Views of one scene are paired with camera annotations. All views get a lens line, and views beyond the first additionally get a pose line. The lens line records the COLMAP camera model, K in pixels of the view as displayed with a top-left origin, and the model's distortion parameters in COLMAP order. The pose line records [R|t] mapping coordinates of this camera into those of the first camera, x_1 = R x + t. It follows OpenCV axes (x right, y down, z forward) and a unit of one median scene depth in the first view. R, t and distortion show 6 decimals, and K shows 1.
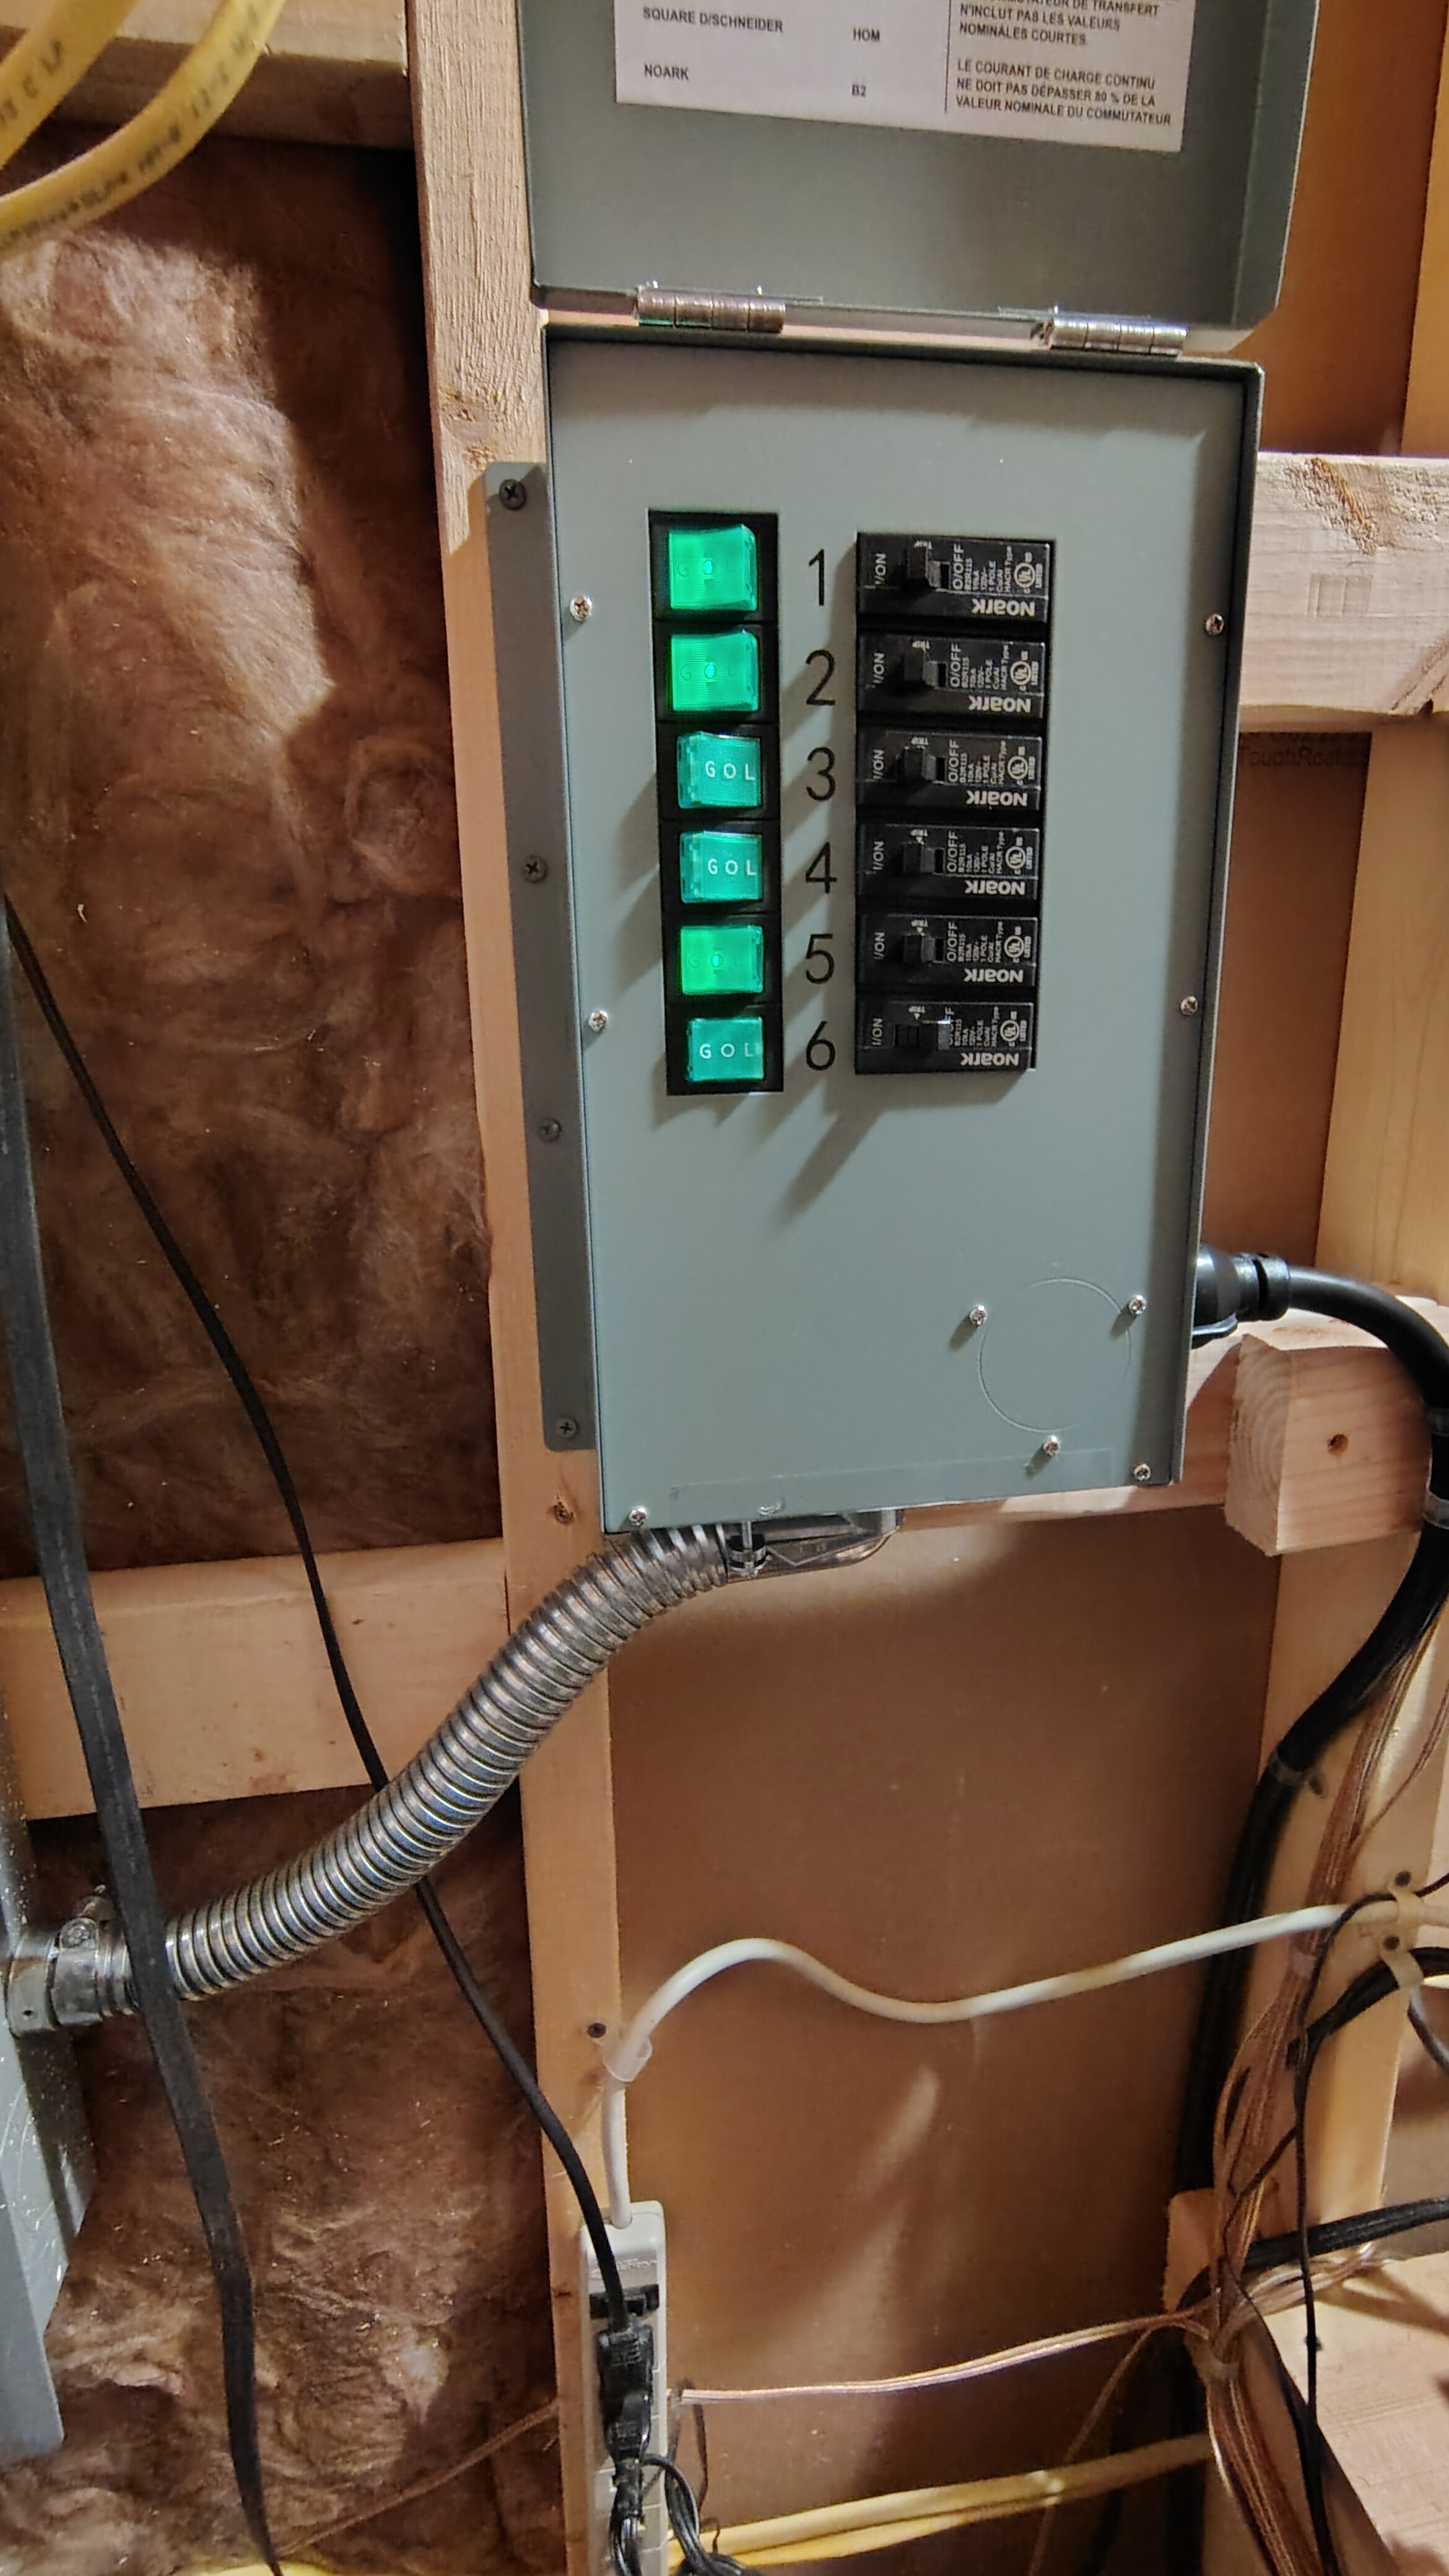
lens RADIAL K [[1197.1, 0, 713.8], [0, 1197.1, 1280.7], [0, 0, 1]] dist [-0.007578, 0.004454]
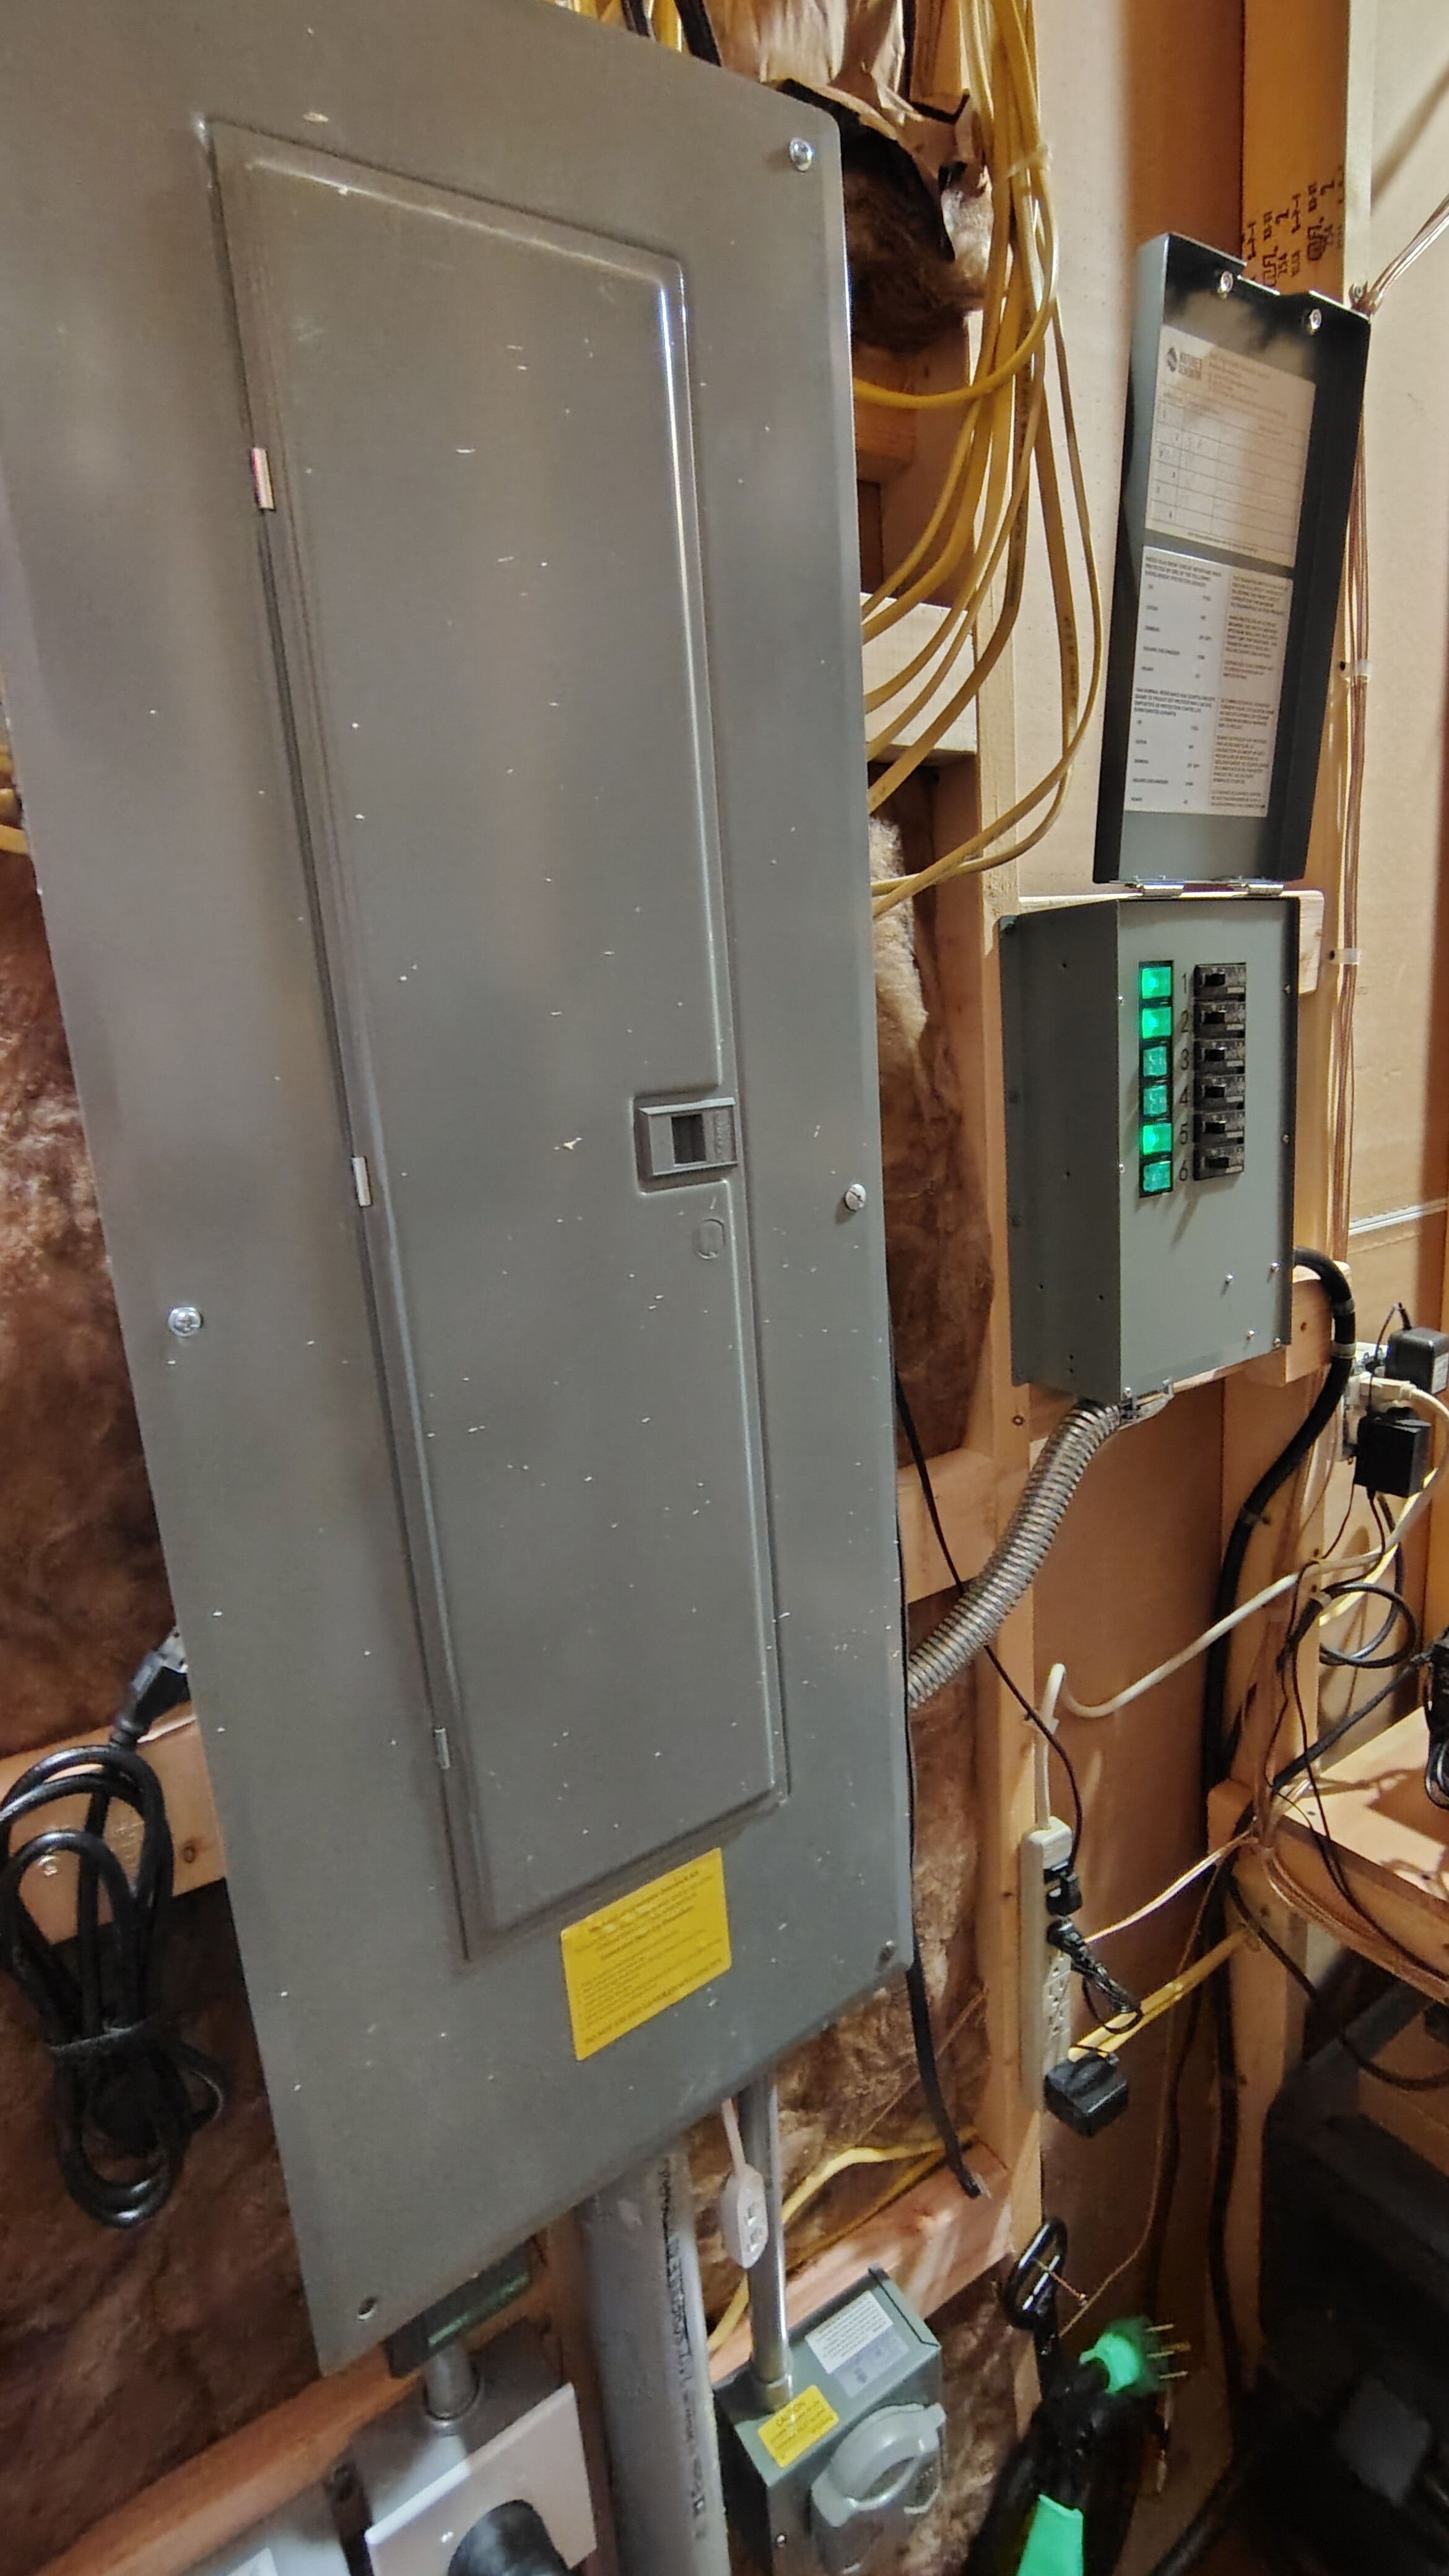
lens RADIAL K [[1197.1, 0, 719.6], [0, 1197.1, 1282.4], [0, 0, 1]] dist [-0.007578, 0.004454]
pose [[0.913863, -0.128563, 0.385130, -1.378922], [0.149126, 0.988530, -0.023867, -0.051721], [-0.377644, 0.079244, 0.922554, -0.648332]]
